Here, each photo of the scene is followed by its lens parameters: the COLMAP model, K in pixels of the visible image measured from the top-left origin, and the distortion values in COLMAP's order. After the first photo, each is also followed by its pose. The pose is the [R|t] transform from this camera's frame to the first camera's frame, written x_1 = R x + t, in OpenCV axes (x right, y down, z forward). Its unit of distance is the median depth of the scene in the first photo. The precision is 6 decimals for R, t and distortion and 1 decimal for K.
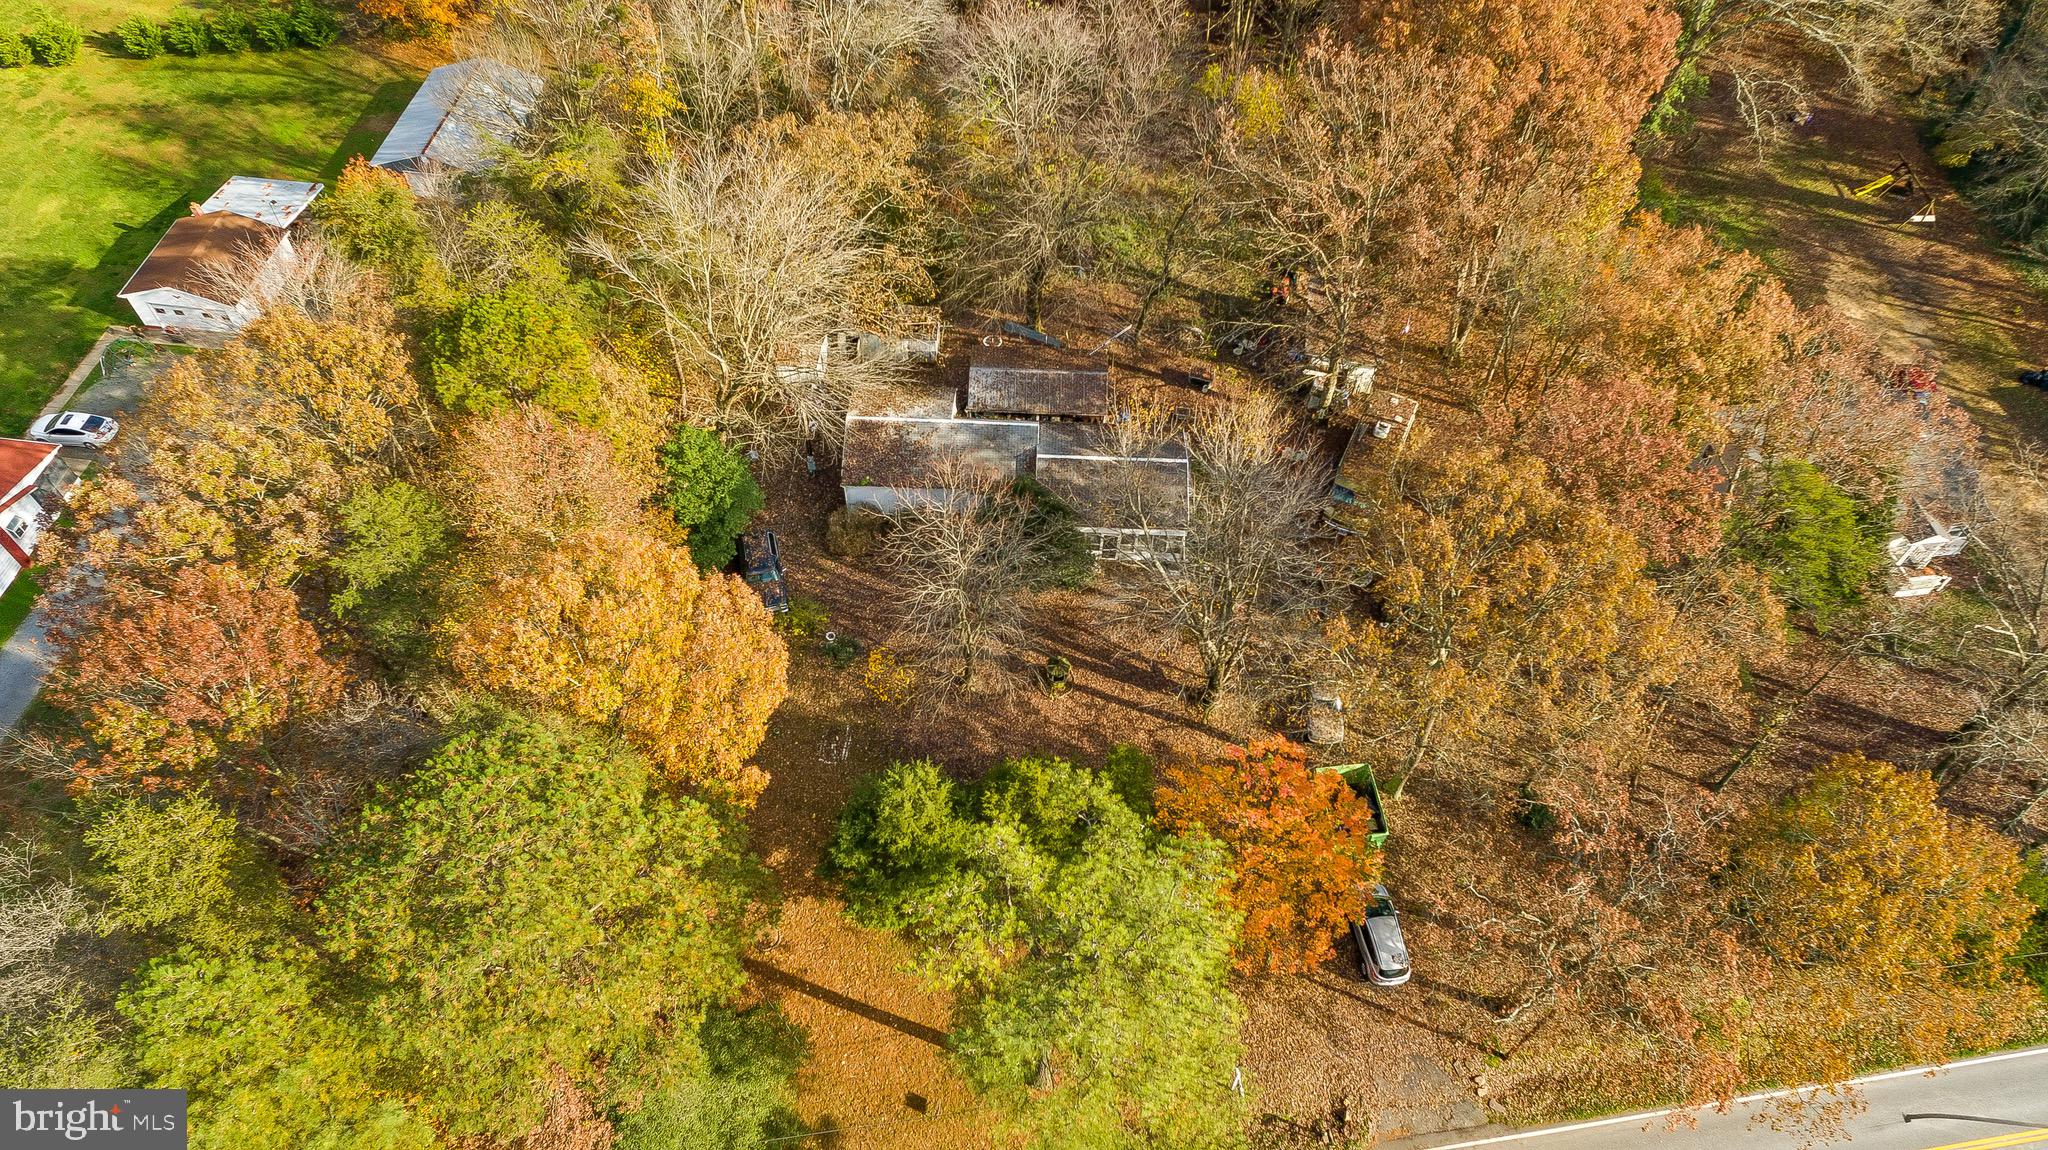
lens RADIAL K [[1398.4, 0, 1023.4], [0, 1398.4, 573.0], [0, 0, 1]] dist [-0.001618, 0.000921]
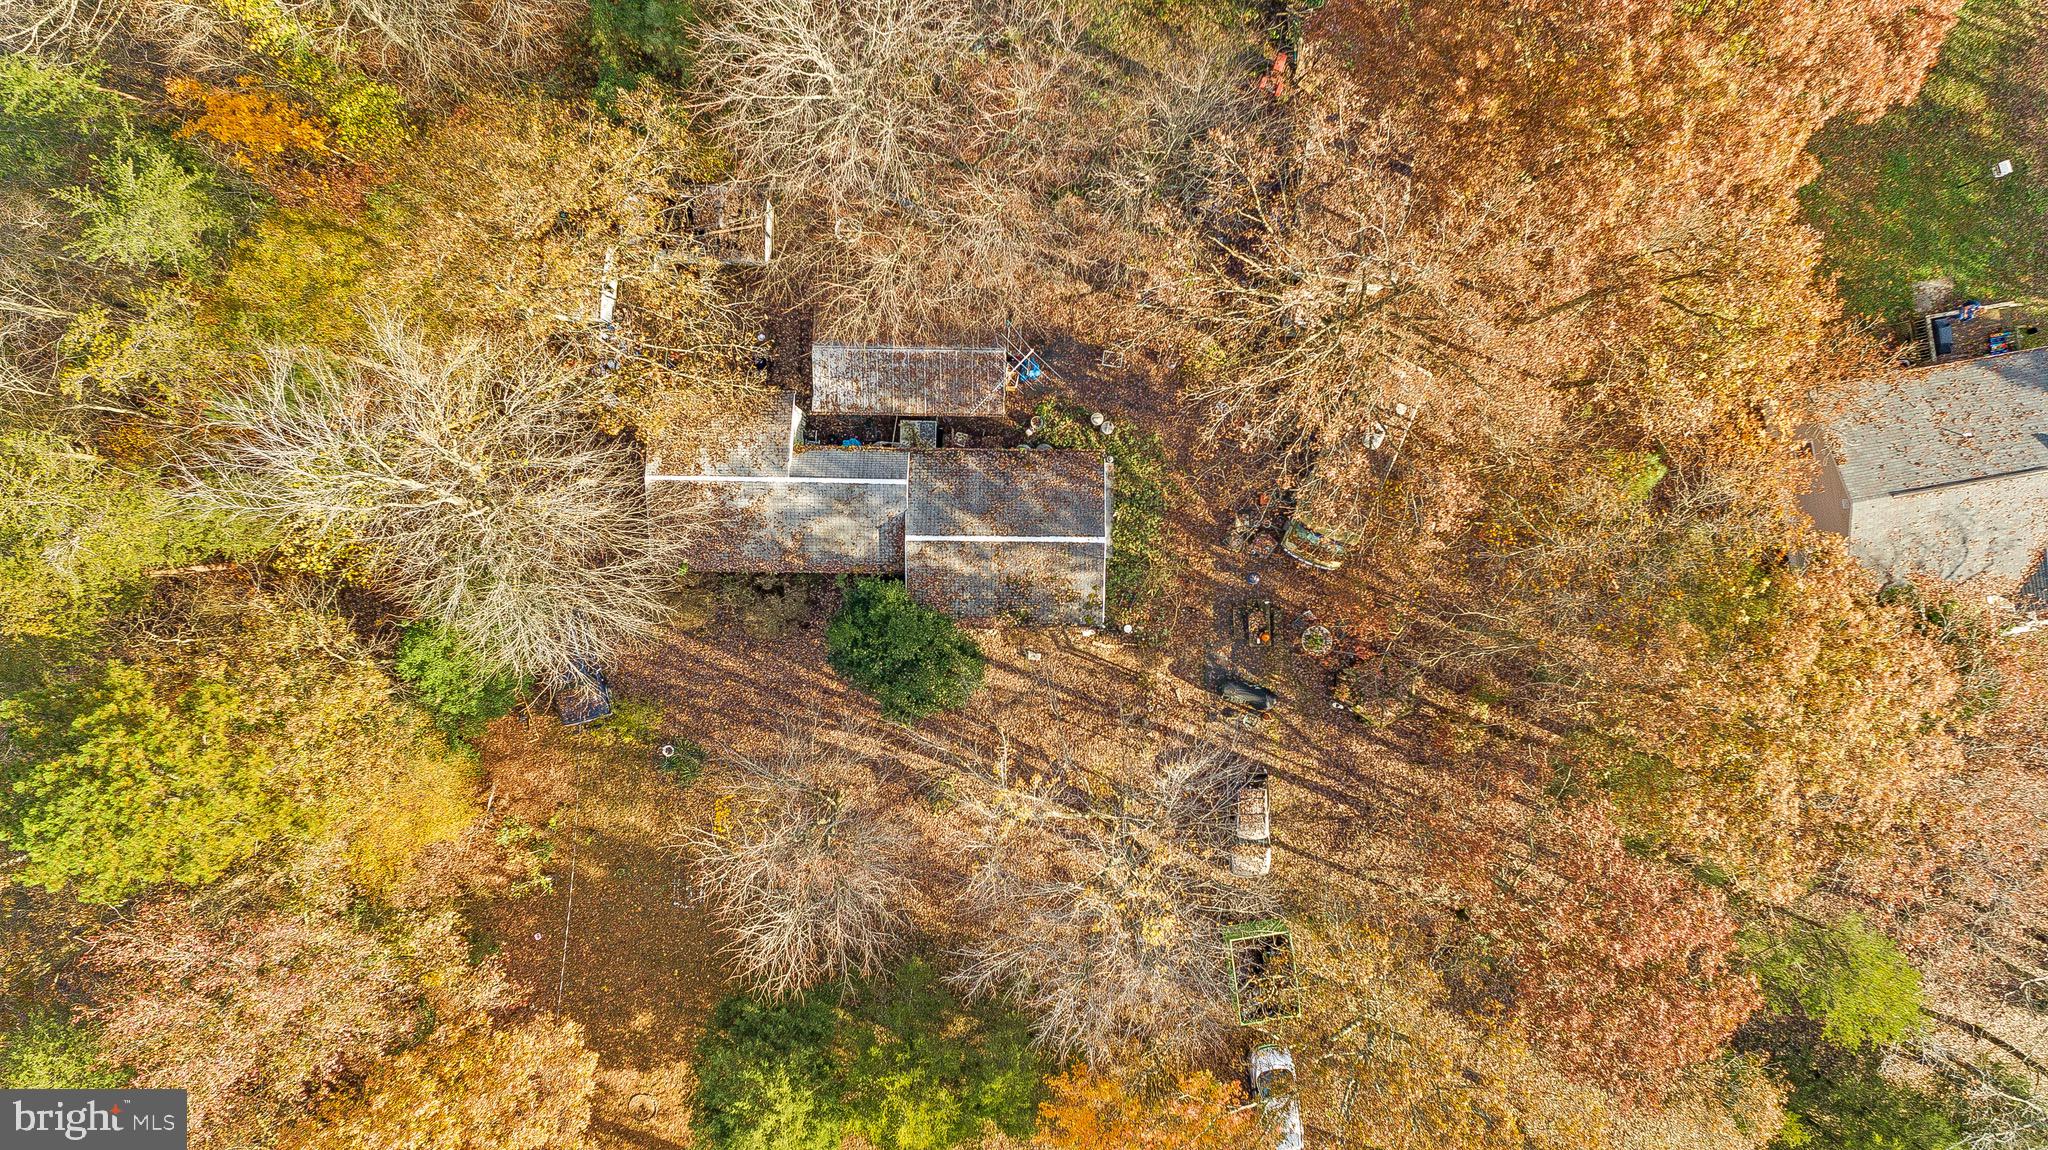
lens RADIAL K [[1398.4, 0, 1023.4], [0, 1398.4, 573.0], [0, 0, 1]] dist [-0.001618, 0.000921]
pose [[0.999802, -0.019870, 0.001345, 0.071230], [0.015106, 0.800651, 0.598940, -0.514468], [-0.012978, -0.598801, 0.800793, 0.380559]]
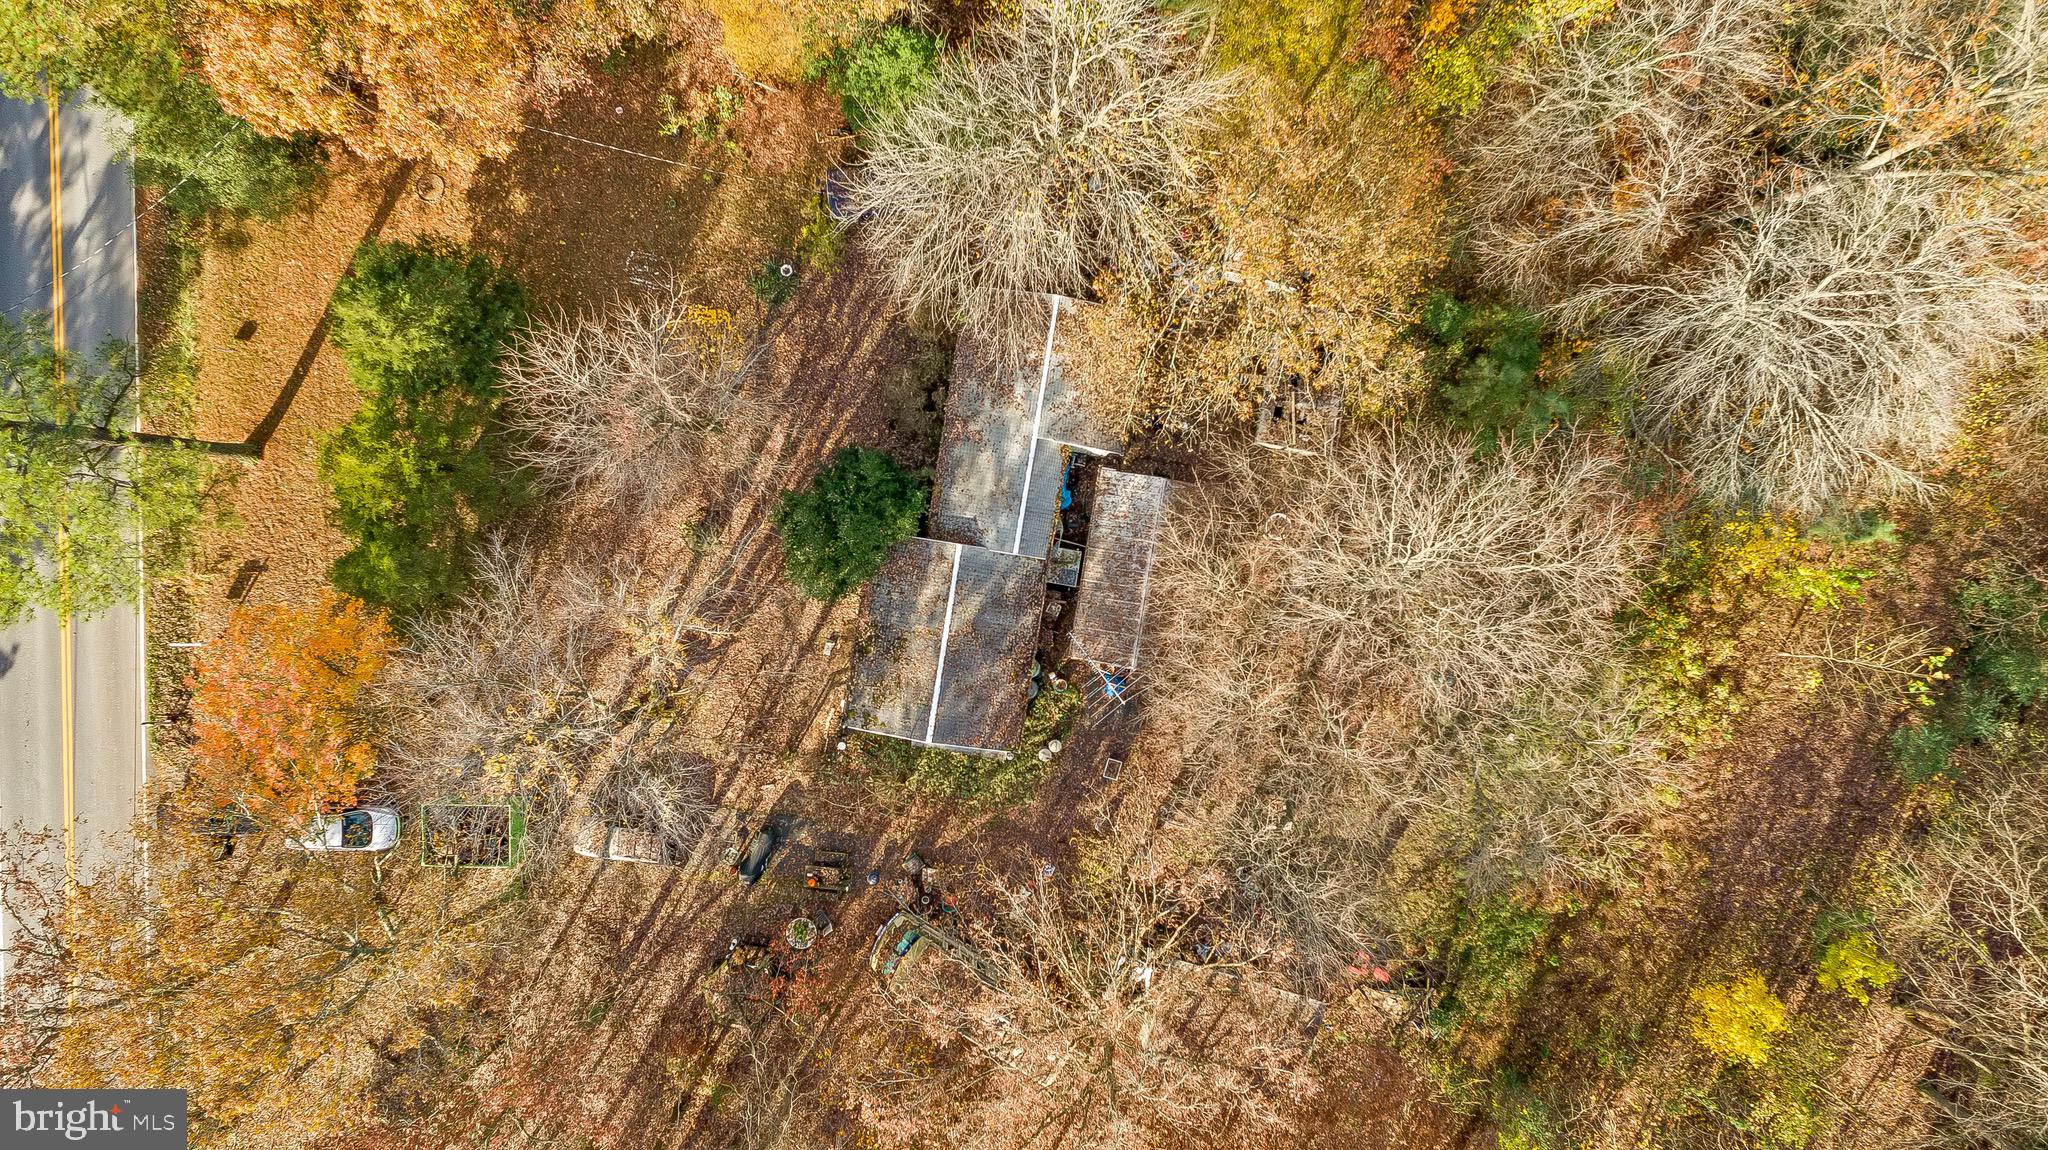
lens RADIAL K [[1397.2, 0, 1024.0], [0, 1397.2, 575.0], [0, 0, 1]] dist [-0.000093, -0.001073]
pose [[-0.127869, 0.991791, 0.000683, 0.020656], [-0.811690, -0.105045, 0.574564, -0.538475], [0.569919, 0.072914, 0.818459, 0.404301]]
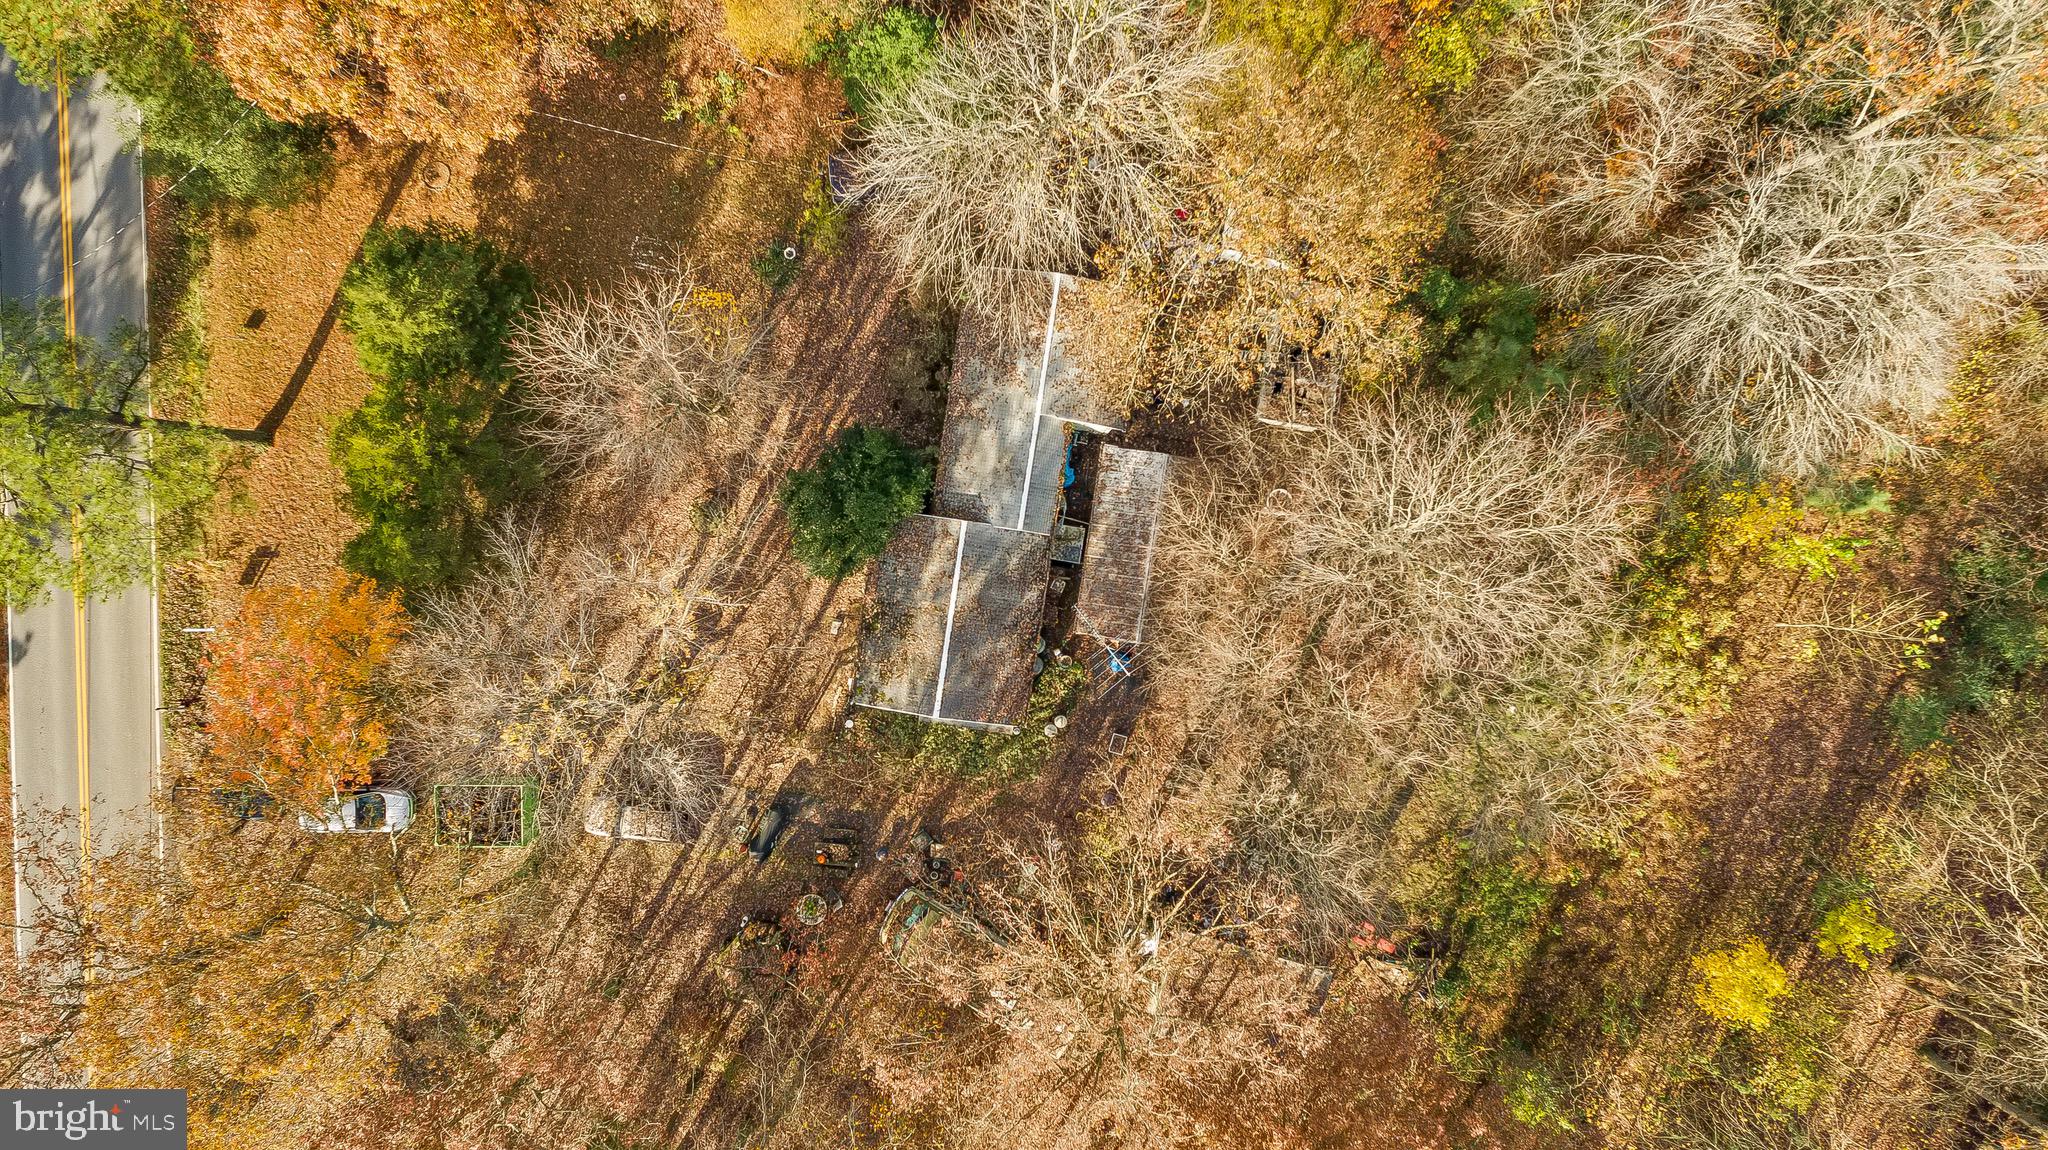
lens RADIAL K [[1398.4, 0, 1023.4], [0, 1398.4, 573.0], [0, 0, 1]] dist [-0.001618, 0.000921]
pose [[-0.116954, 0.993136, -0.001674, 0.034763], [-0.813186, -0.094794, 0.574233, -0.542103], [0.570132, 0.068520, 0.818690, 0.396469]]
